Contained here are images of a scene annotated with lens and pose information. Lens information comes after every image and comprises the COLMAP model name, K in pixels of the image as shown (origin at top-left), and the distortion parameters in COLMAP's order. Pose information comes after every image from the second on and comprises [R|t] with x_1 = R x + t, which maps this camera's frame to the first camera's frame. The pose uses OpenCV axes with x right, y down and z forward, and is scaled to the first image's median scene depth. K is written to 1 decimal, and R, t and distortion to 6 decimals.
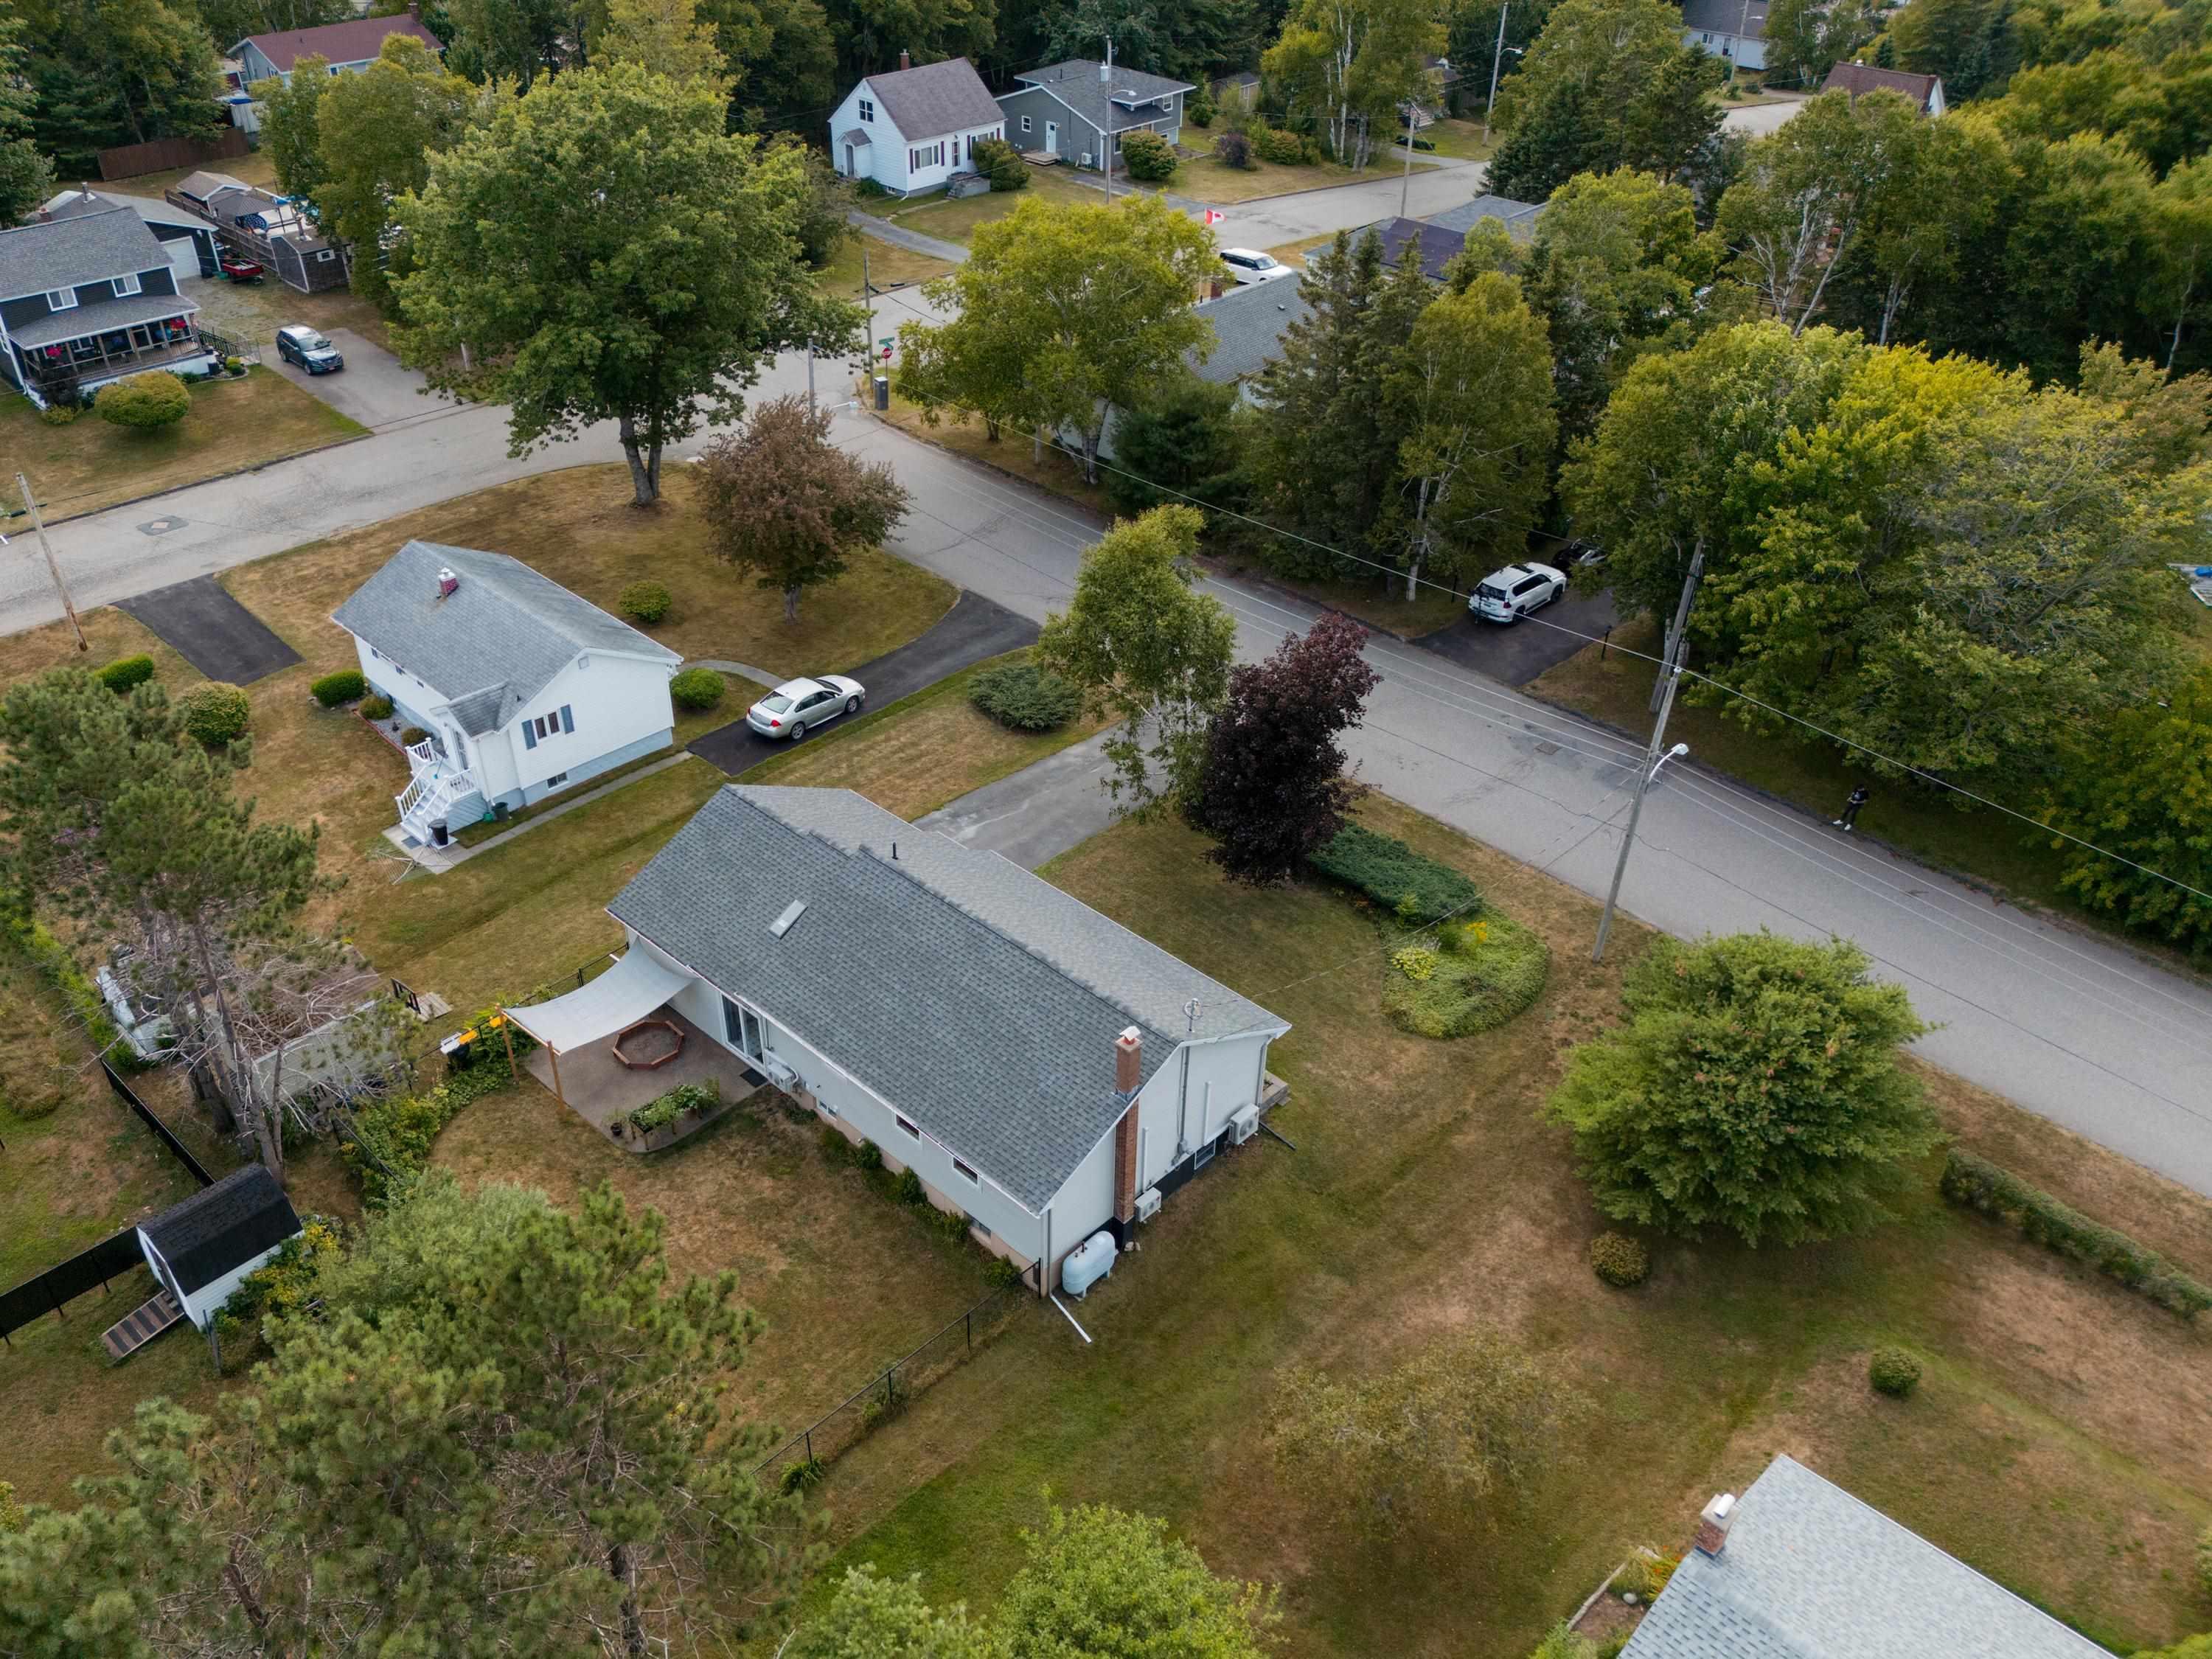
lens RADIAL K [[1812.0, 0, 1109.8], [0, 1812.0, 840.3], [0, 0, 1]] dist [-0.009439, -0.003957]
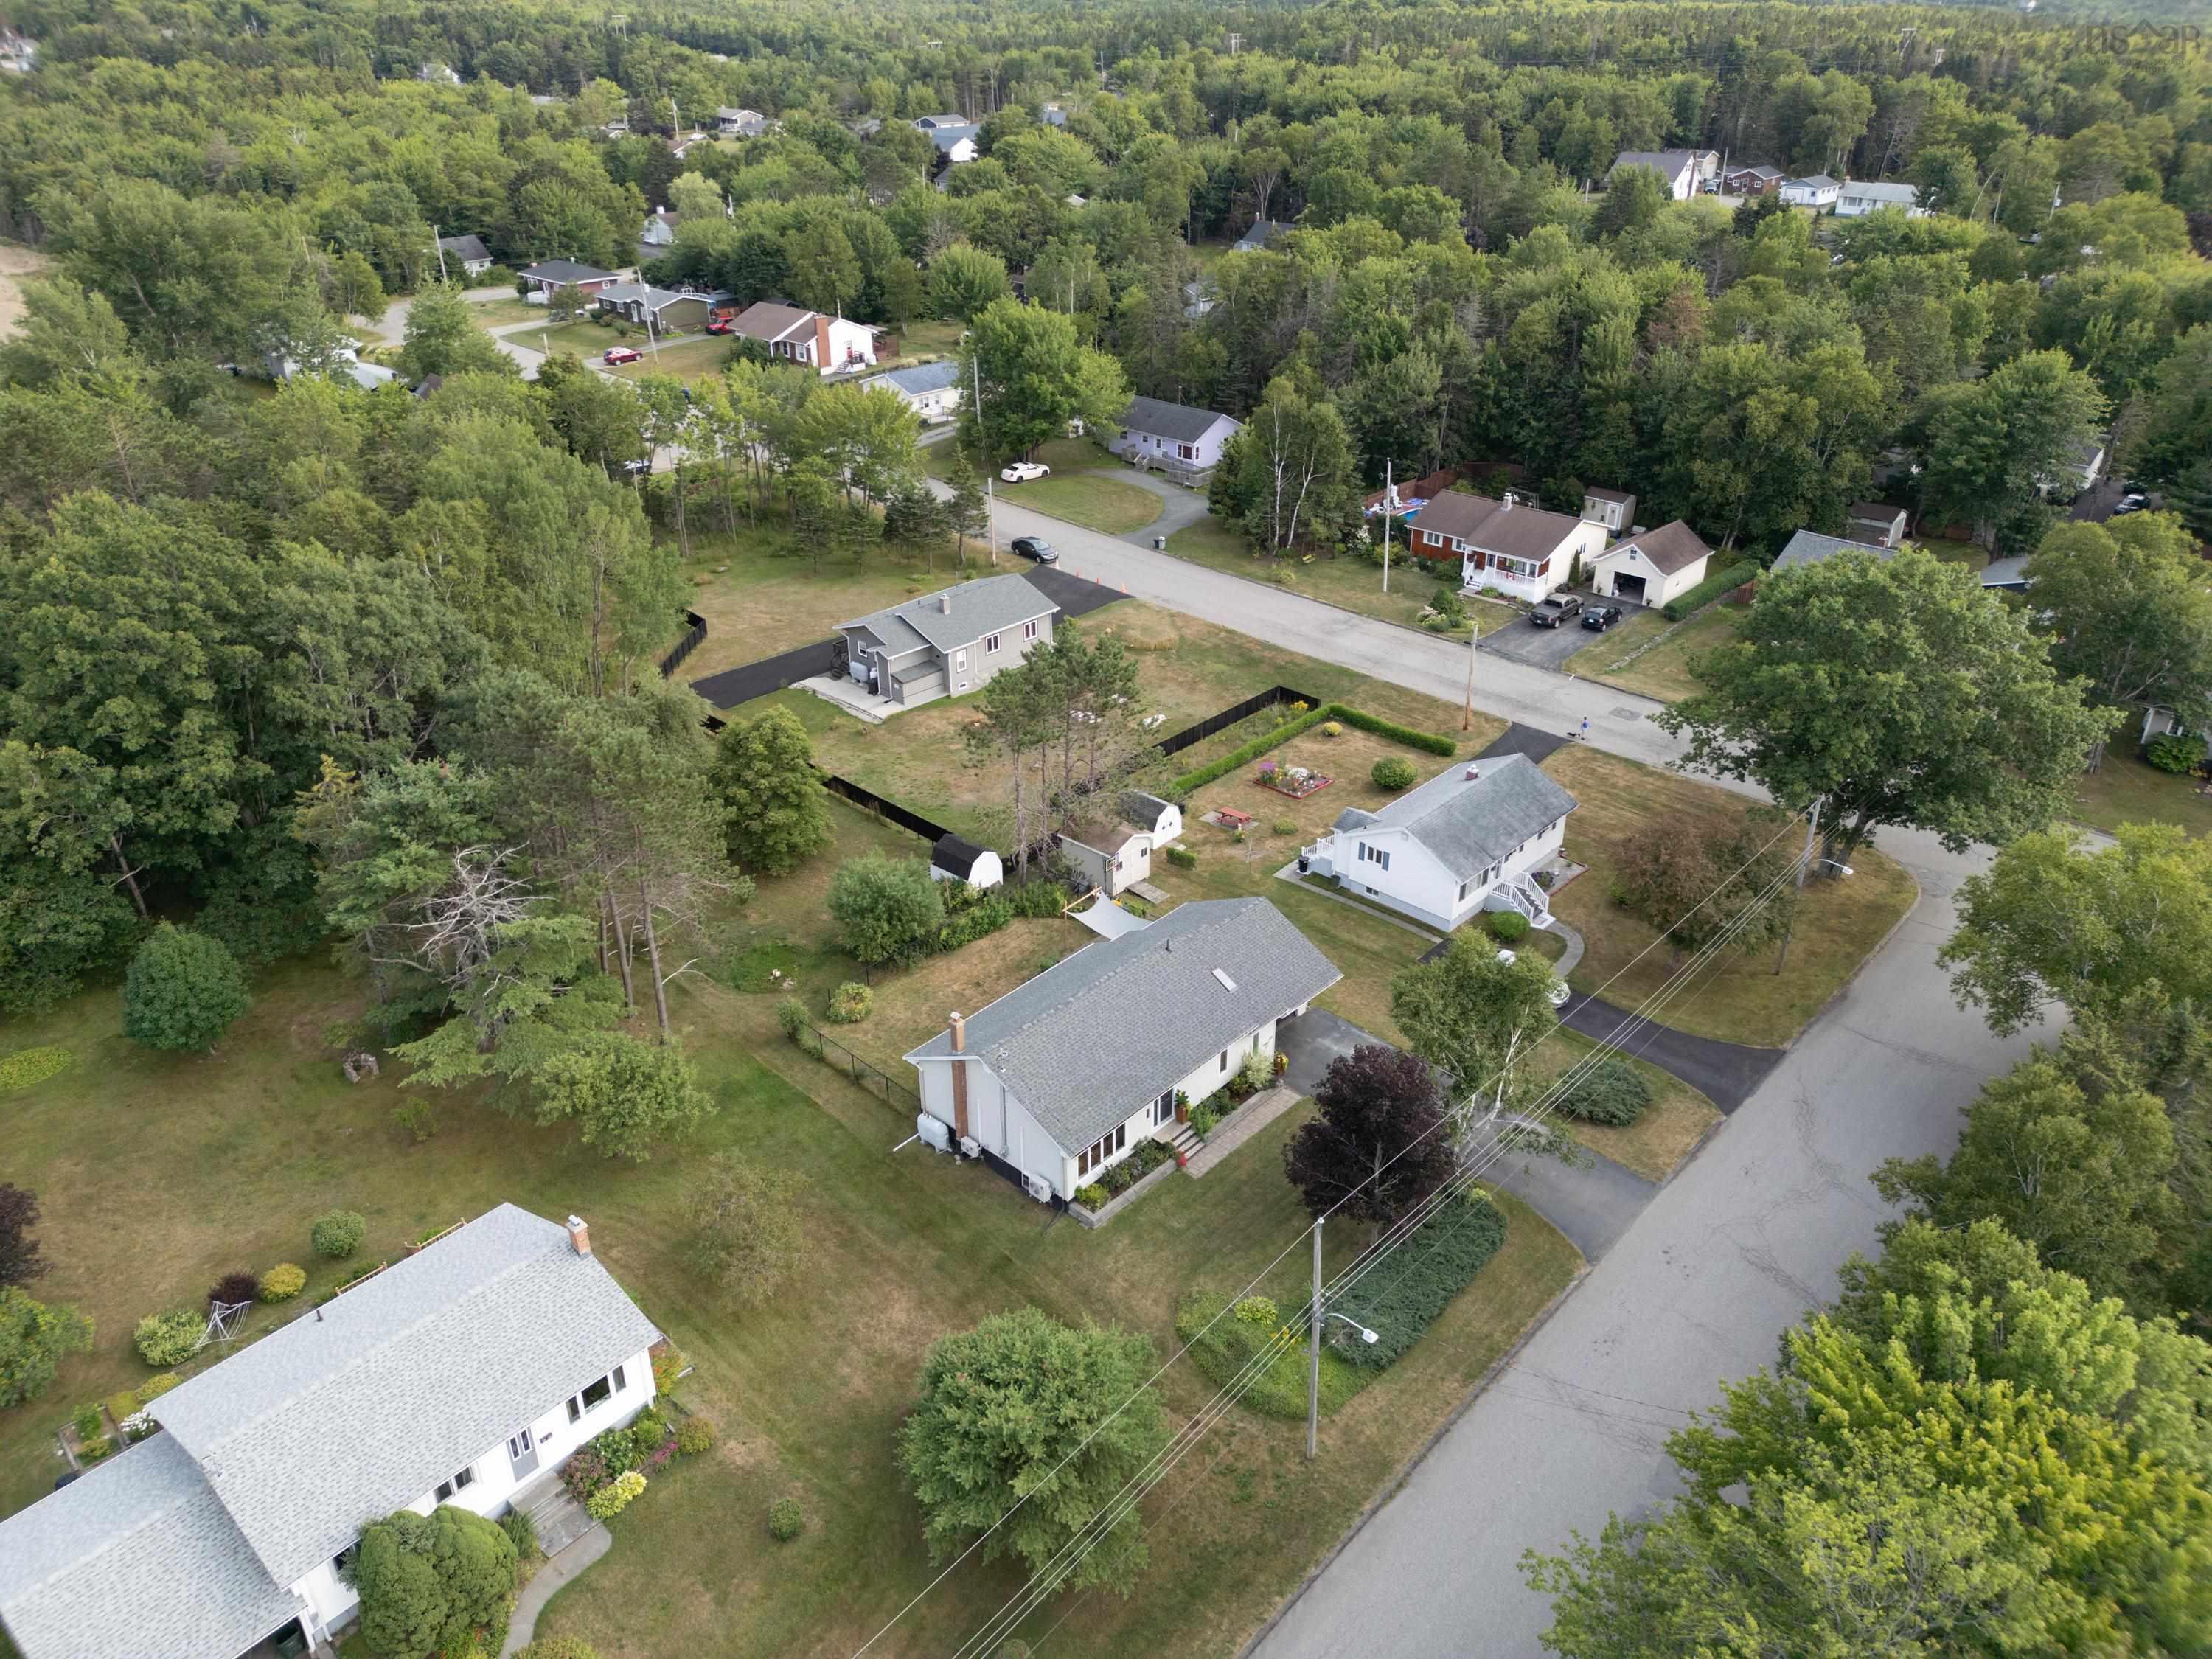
lens RADIAL K [[1569.1, 0, 1109.7], [0, 1569.1, 826.2], [0, 0, 1]] dist [0.003560, -0.009294]
pose [[0.020115, 0.458903, -0.888259, 0.849493], [-0.562193, 0.739867, 0.369508, -0.444266], [0.826761, 0.491941, 0.272874, 0.438493]]
